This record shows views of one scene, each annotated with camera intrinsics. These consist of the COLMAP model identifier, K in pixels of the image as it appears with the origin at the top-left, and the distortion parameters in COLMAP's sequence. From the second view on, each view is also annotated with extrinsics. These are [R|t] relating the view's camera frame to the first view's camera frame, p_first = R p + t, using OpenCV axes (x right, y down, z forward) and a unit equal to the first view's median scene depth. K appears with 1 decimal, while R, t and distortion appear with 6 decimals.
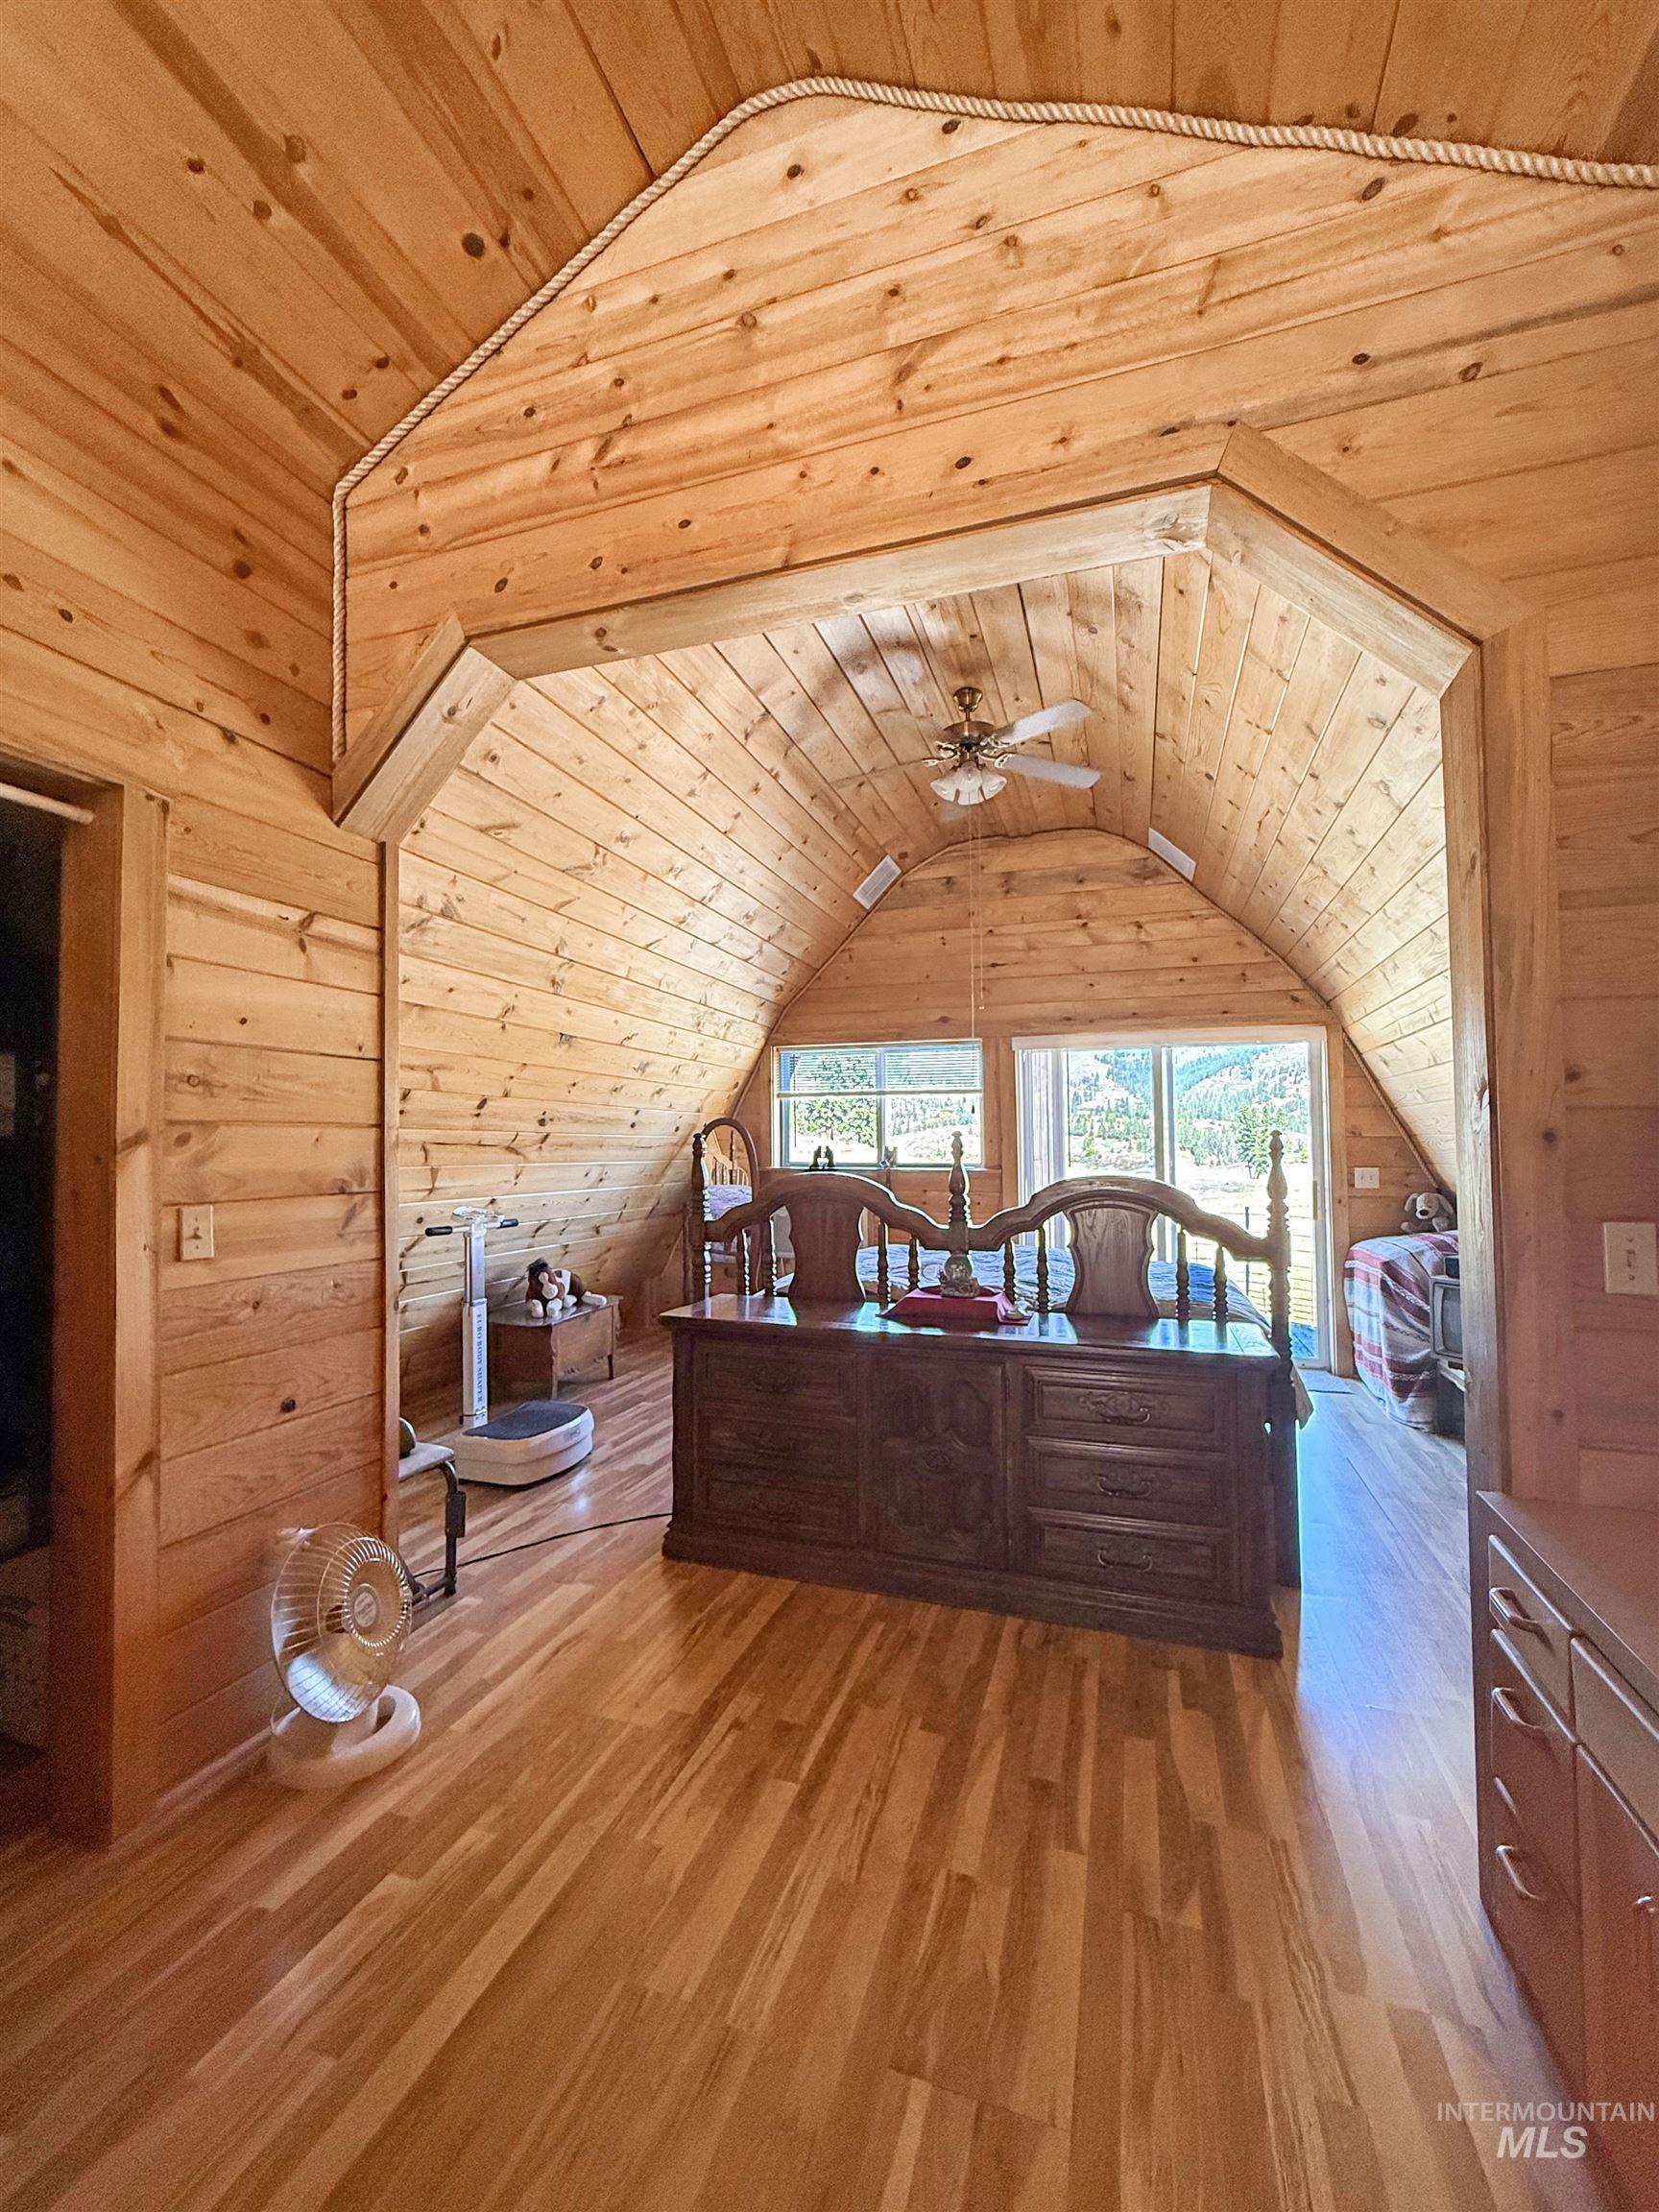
lens RADIAL K [[908.5, 0, 831.1], [0, 908.5, 1112.5], [0, 0, 1]] dist [-0.001056, -0.000328]
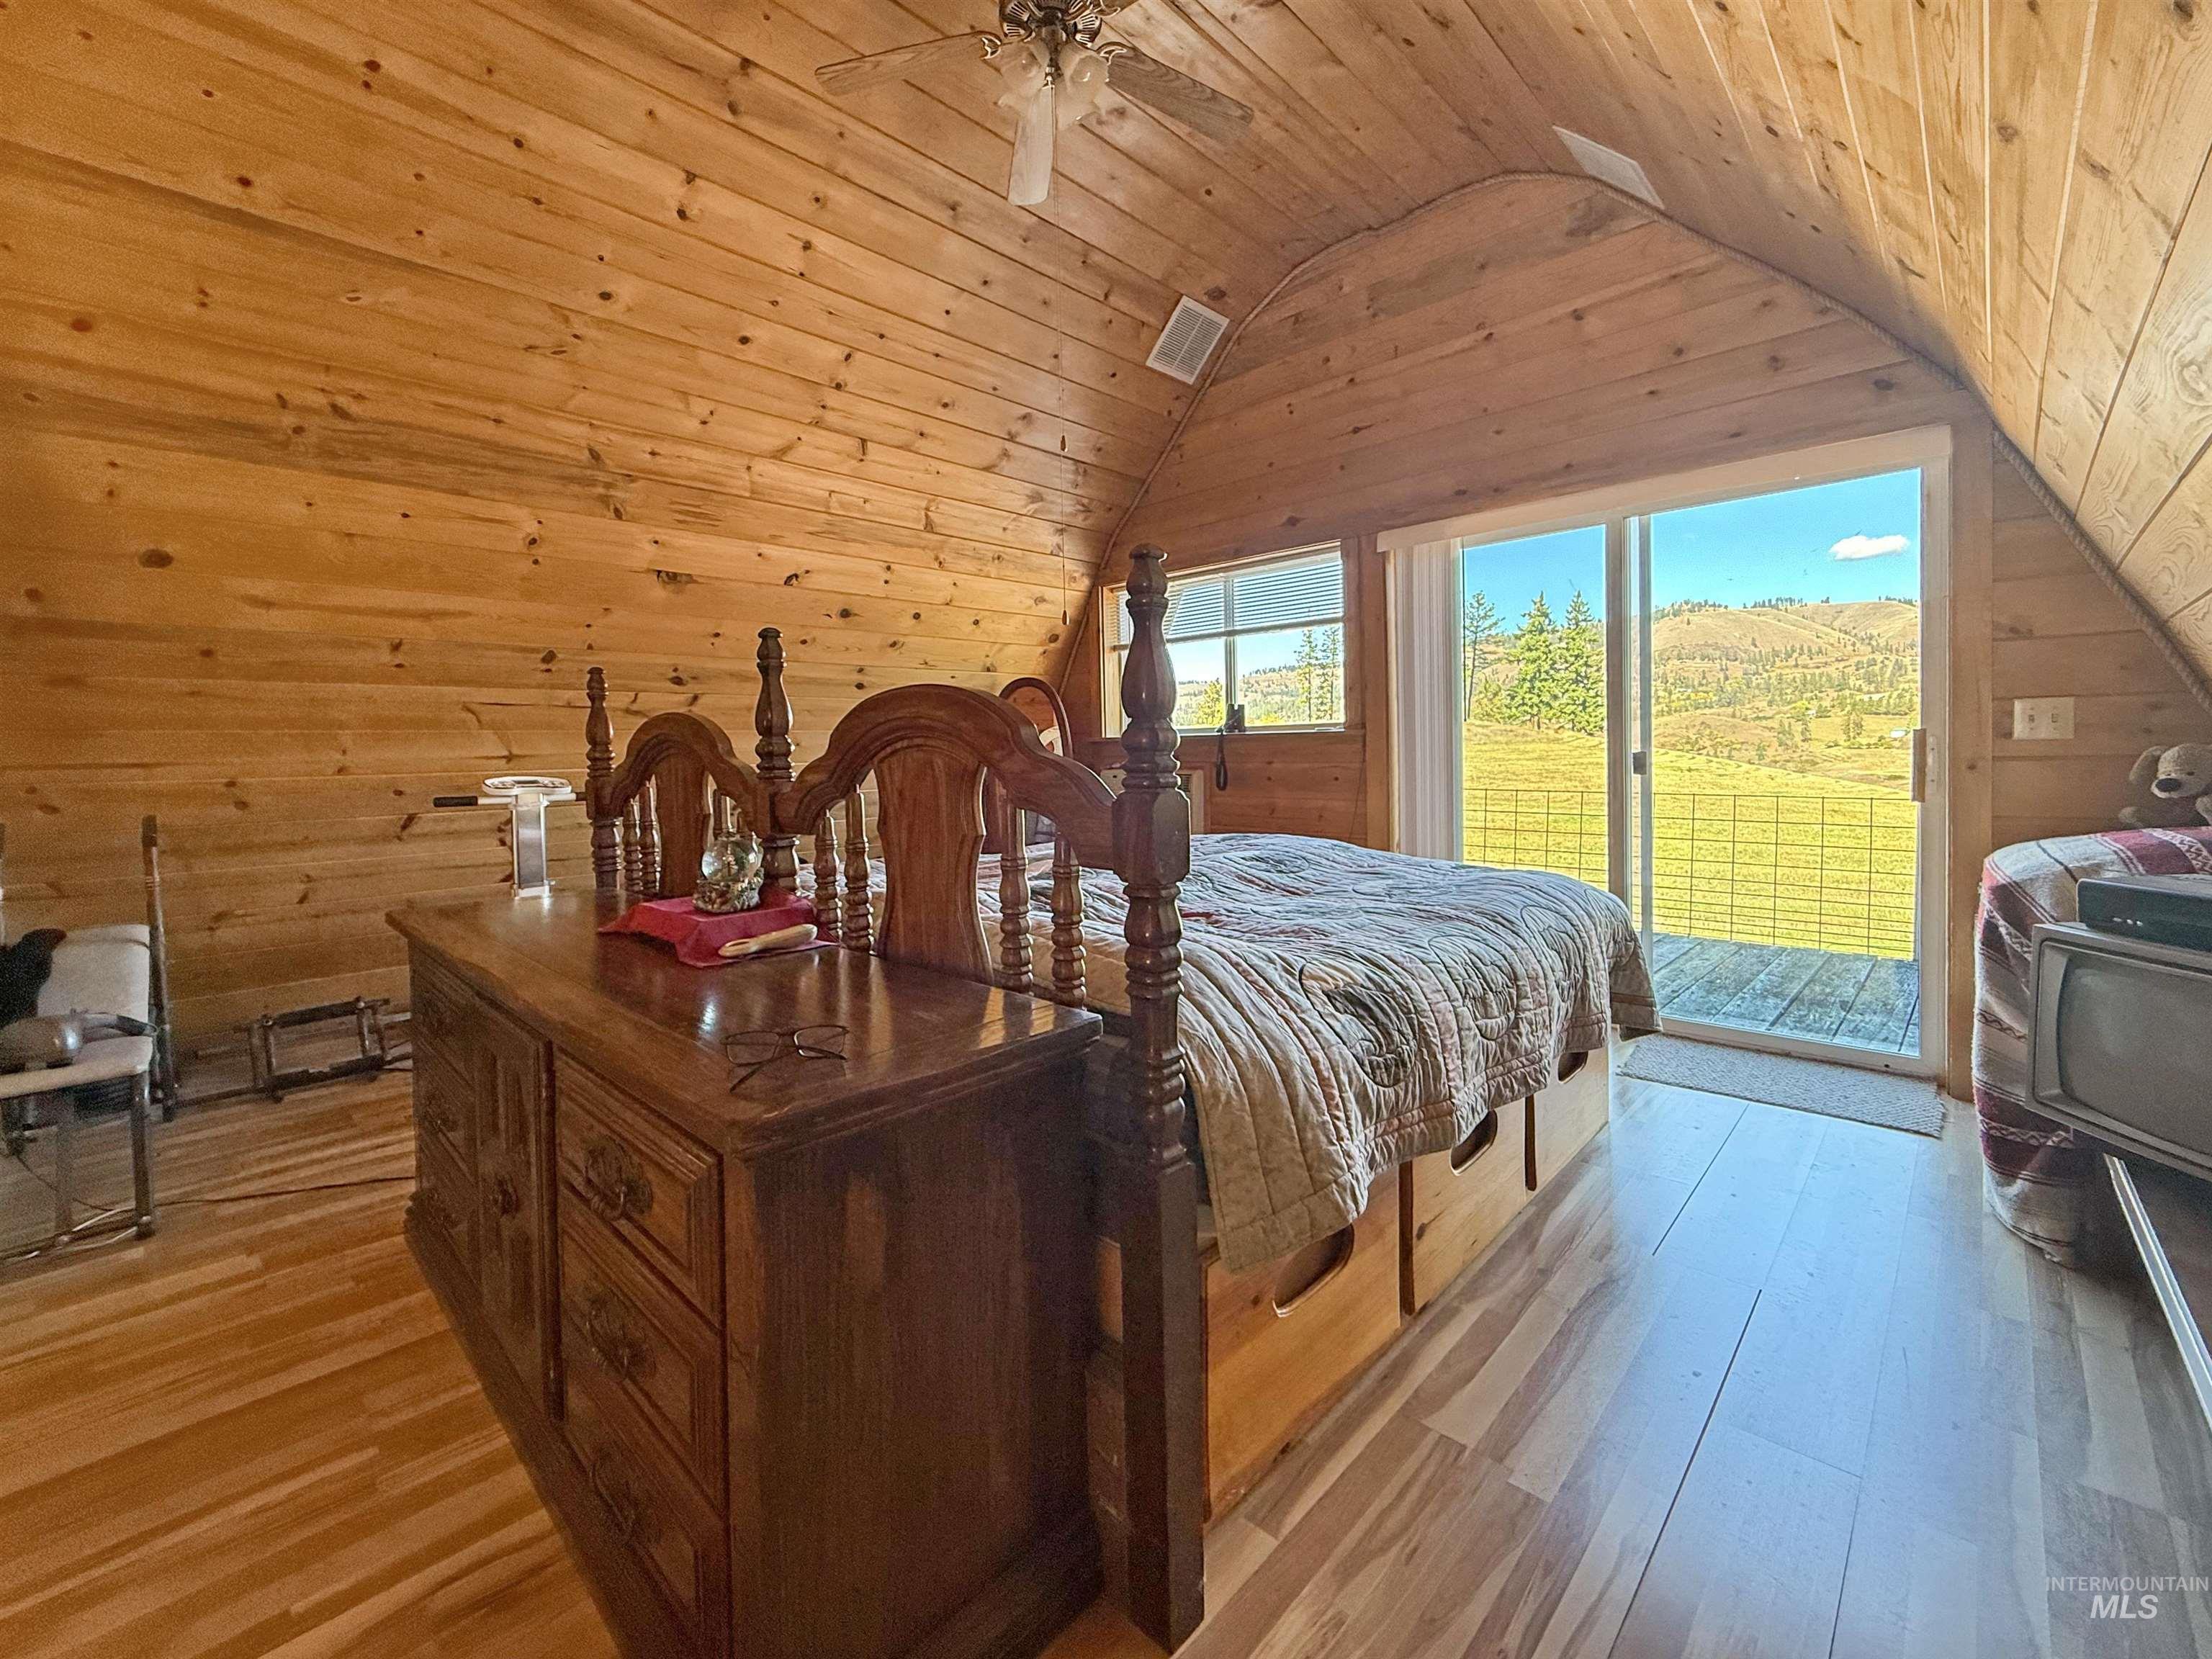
lens RADIAL K [[908.5, 0, 1083.7], [0, 908.5, 776.0], [0, 0, 1]] dist [-0.001056, -0.000328]
pose [[0.901341, -0.007888, -0.433039, 0.325919], [0.041360, 0.996832, 0.067929, 0.047329], [0.431132, -0.079138, 0.898812, 0.316808]]
